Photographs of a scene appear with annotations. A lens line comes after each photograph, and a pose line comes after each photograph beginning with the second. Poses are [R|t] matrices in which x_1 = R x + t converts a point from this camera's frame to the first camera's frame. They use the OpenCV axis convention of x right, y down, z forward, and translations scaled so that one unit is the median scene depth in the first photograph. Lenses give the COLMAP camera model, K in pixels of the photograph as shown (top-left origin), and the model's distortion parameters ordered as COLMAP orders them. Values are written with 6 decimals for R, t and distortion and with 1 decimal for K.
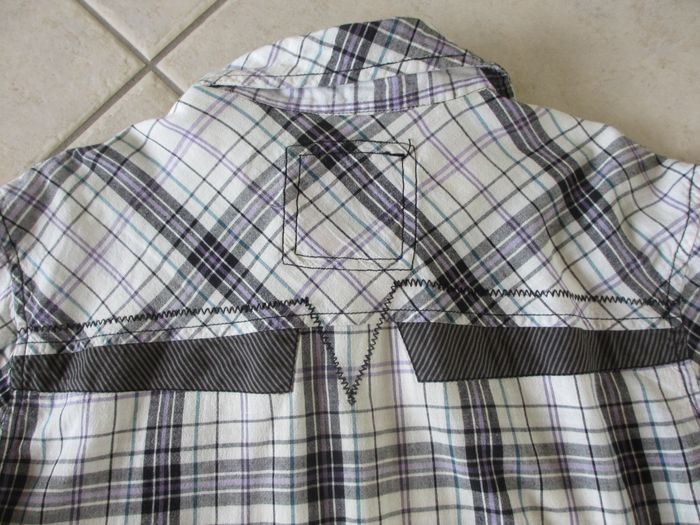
lens RADIAL K [[460.4, 0, 350.0], [0, 460.4, 262.5], [0, 0, 1]] dist [-0.041094, -0.001568]
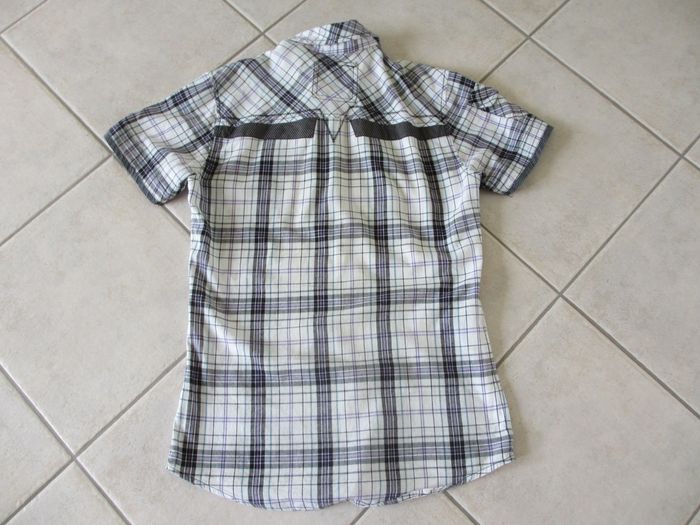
lens RADIAL K [[567.5, 0, 350.0], [0, 567.5, 262.5], [0, 0, 1]] dist [-0.013548, 0.001498]
pose [[0.999021, 0.043199, 0.009521, 0.110465], [-0.040783, 0.982813, -0.180045, 1.711208], [-0.017135, 0.179480, 0.983612, -2.452679]]
